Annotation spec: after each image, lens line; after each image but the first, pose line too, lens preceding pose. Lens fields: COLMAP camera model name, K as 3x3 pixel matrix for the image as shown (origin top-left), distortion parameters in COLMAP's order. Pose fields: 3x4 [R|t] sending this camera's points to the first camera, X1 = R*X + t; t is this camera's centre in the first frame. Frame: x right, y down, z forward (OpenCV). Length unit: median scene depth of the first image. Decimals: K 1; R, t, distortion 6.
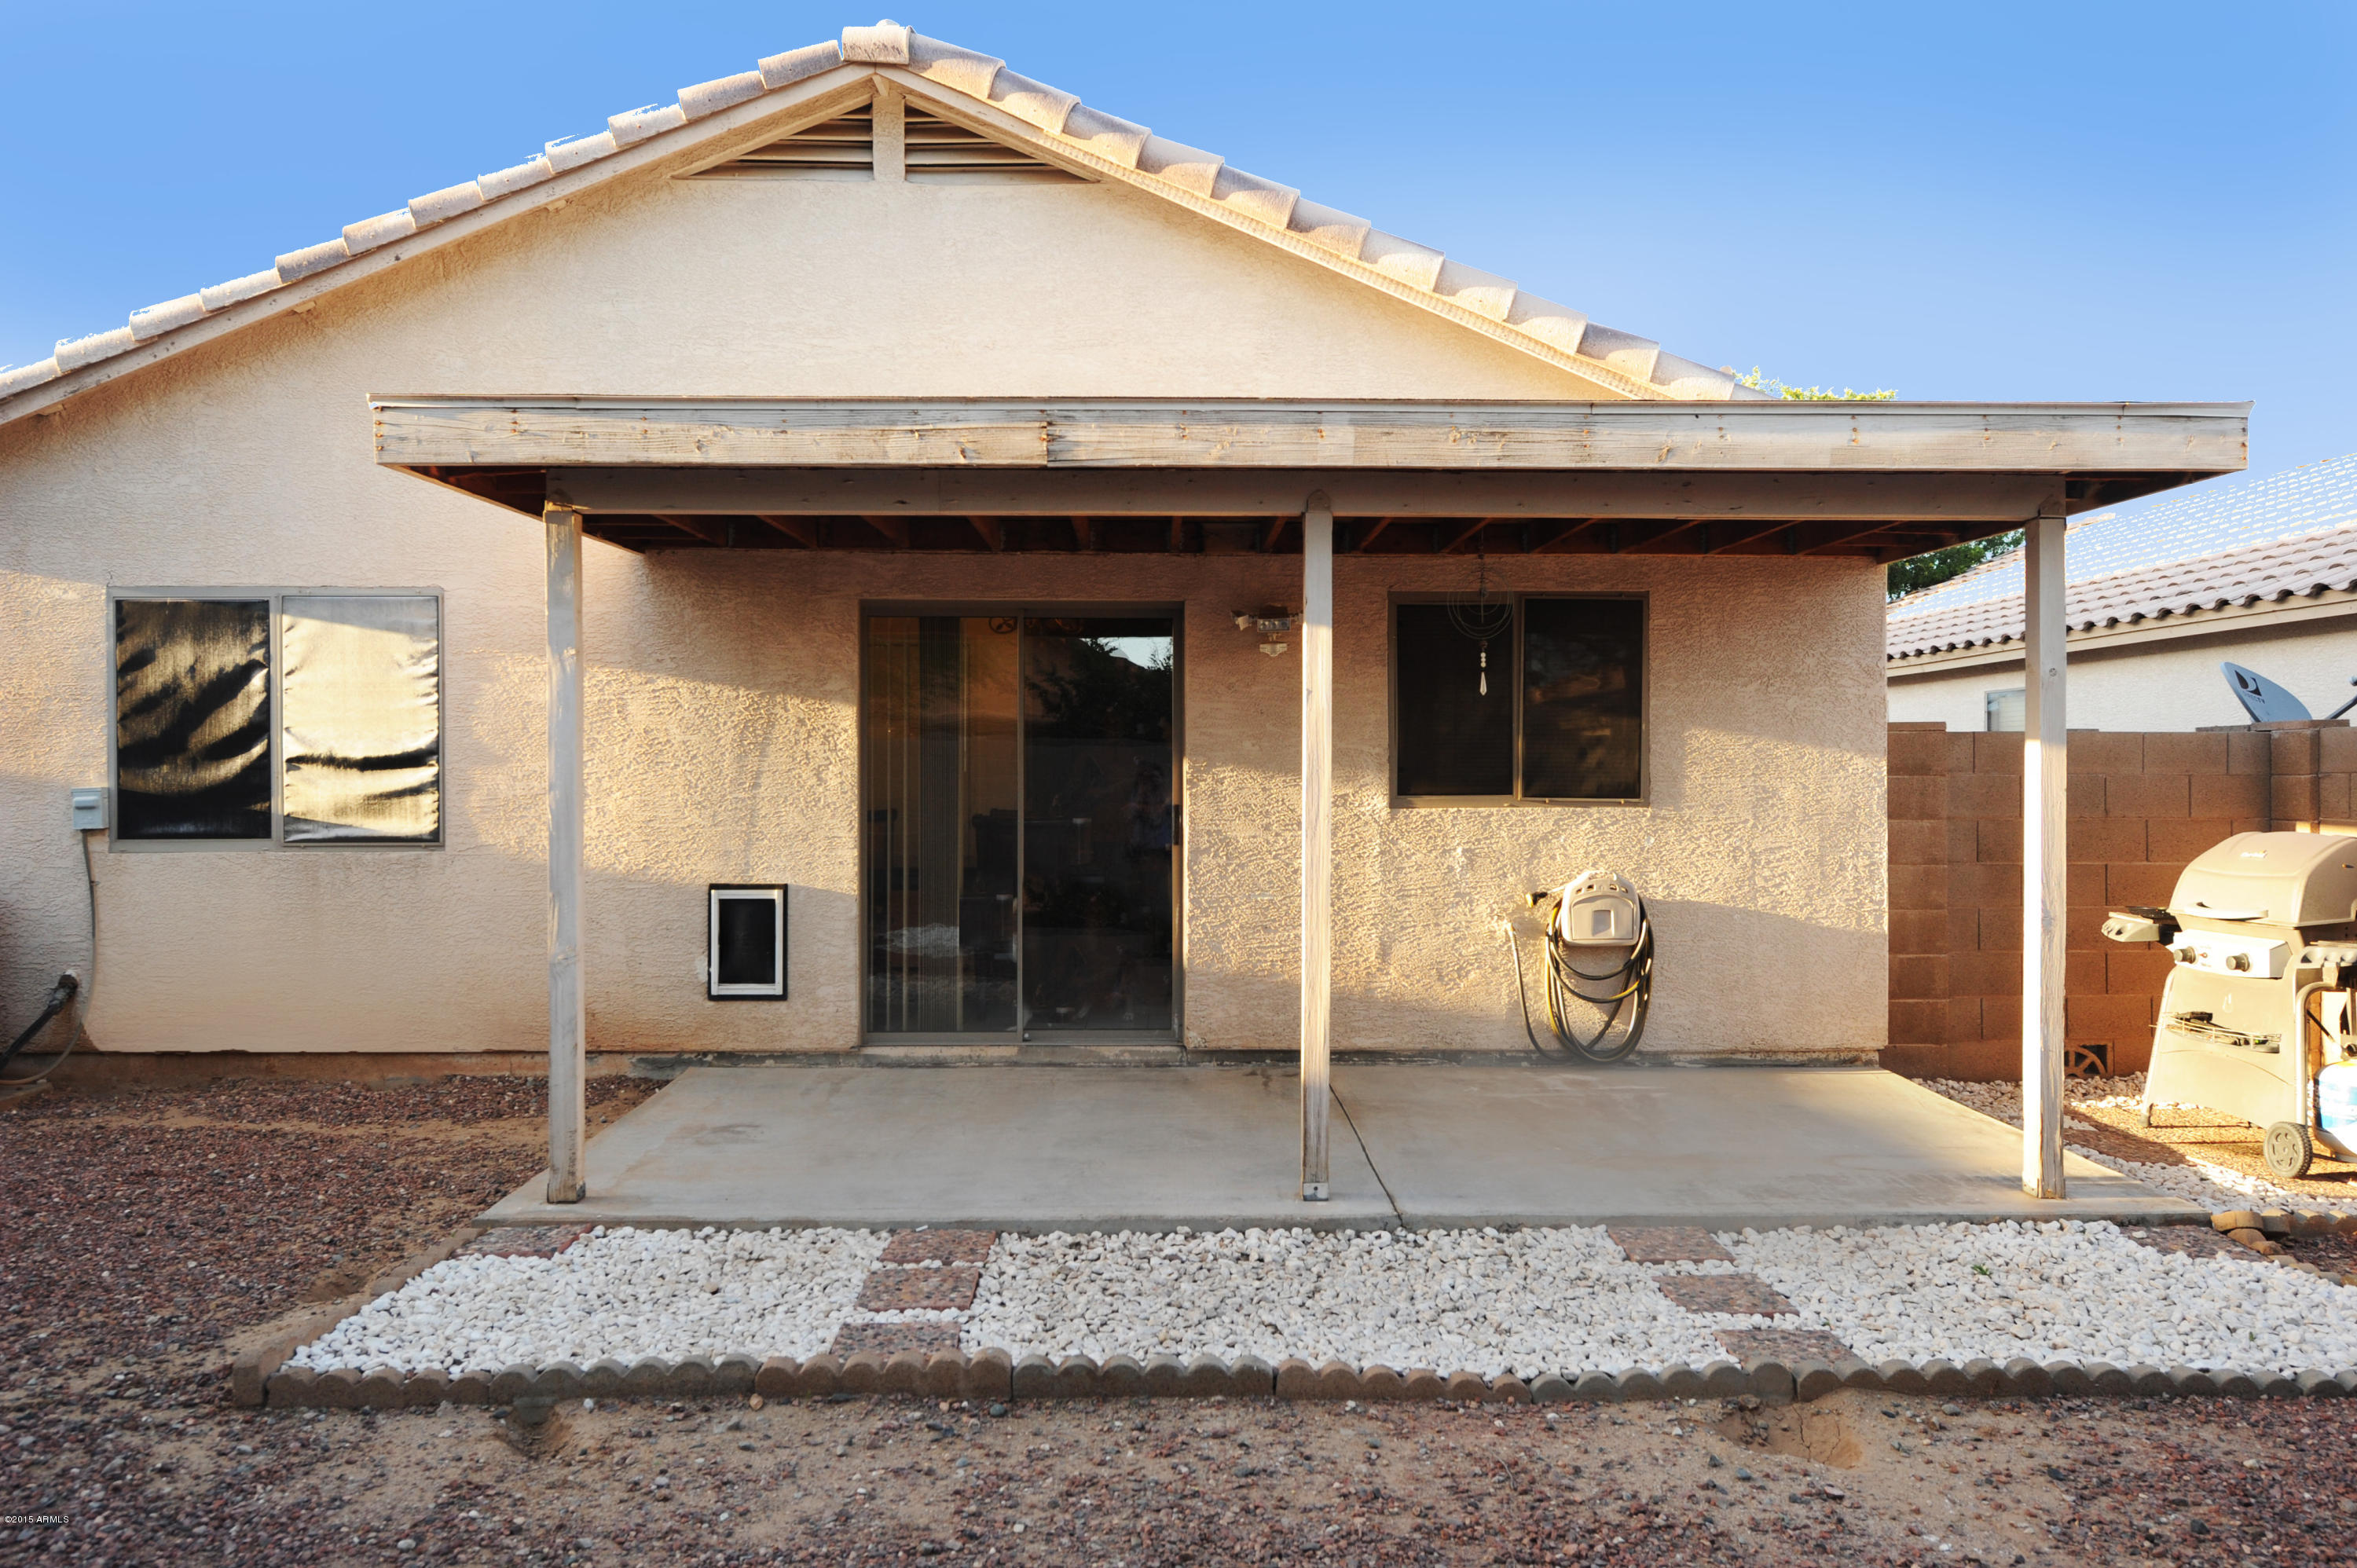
lens RADIAL K [[1551.0, 0, 1178.5], [0, 1551.0, 784.0], [0, 0, 1]] dist [0.003338, 0.001135]
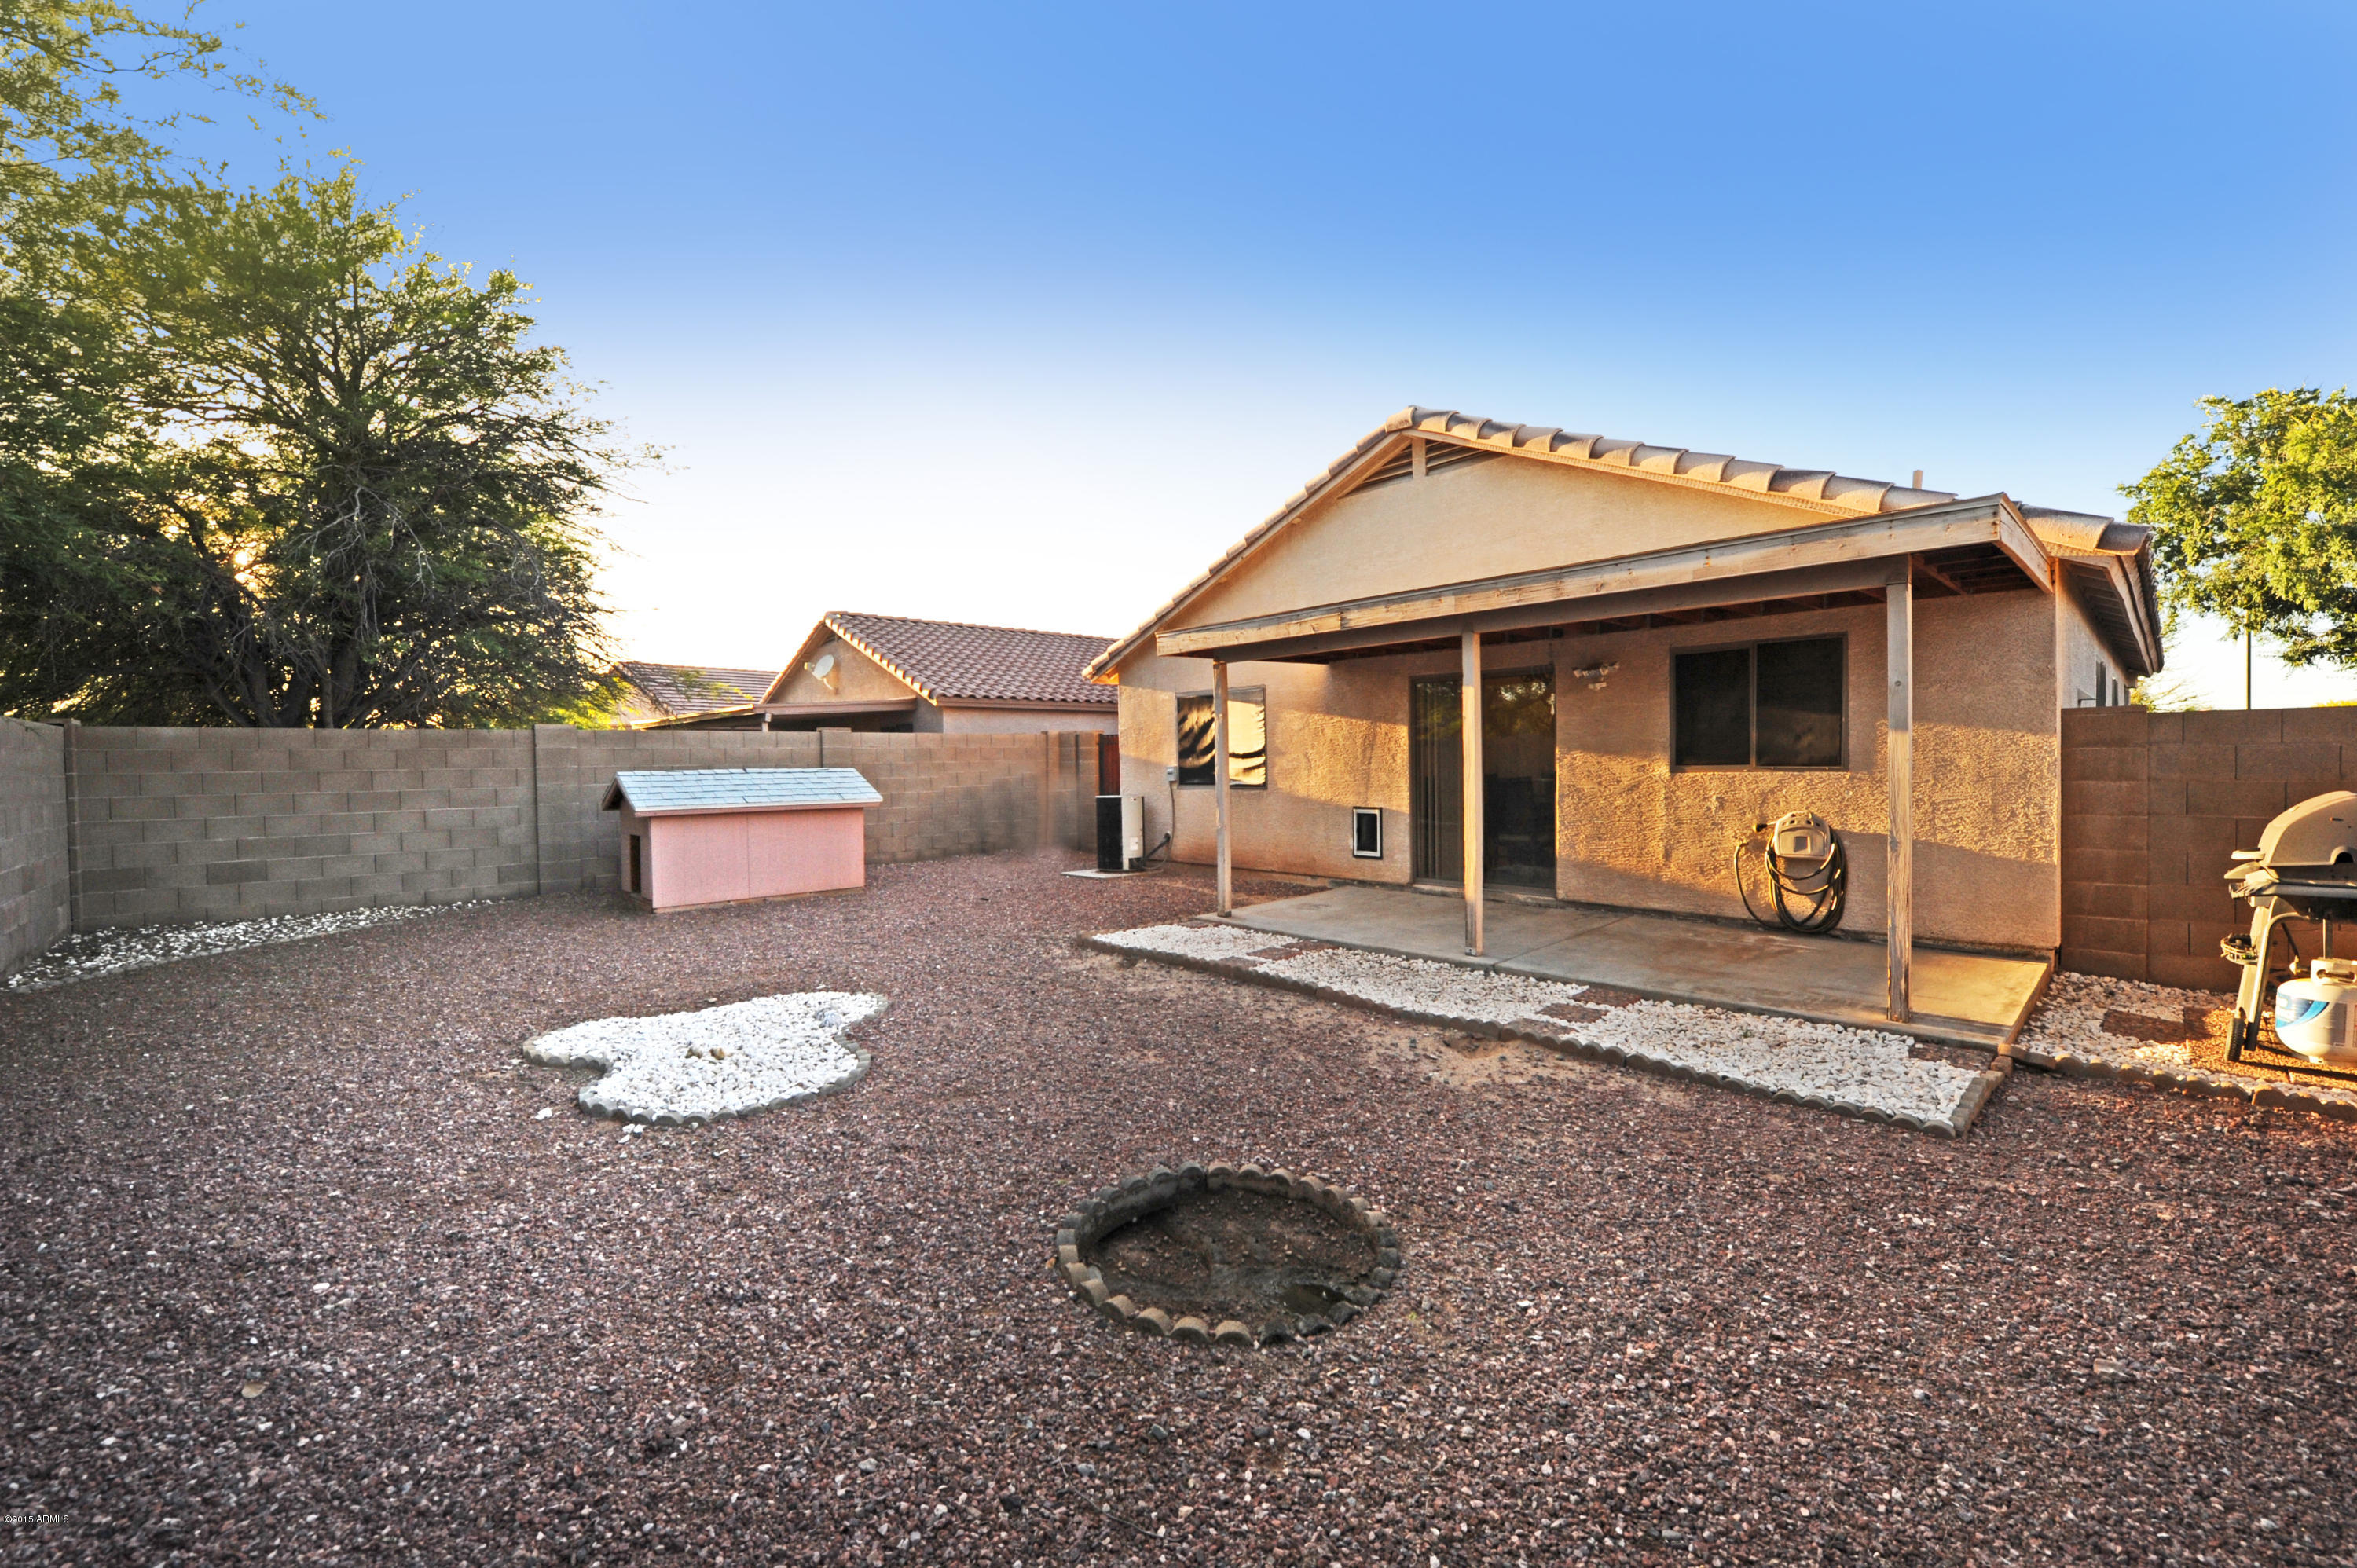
lens RADIAL K [[930.4, 0, 1178.5], [0, 930.4, 784.0], [0, 0, 1]] dist [0.000170, -0.000039]
pose [[0.671929, 0.007227, -0.740580, 0.540232], [0.011676, 0.999725, 0.020350, 0.000573], [0.740523, -0.022321, 0.671660, -0.109426]]
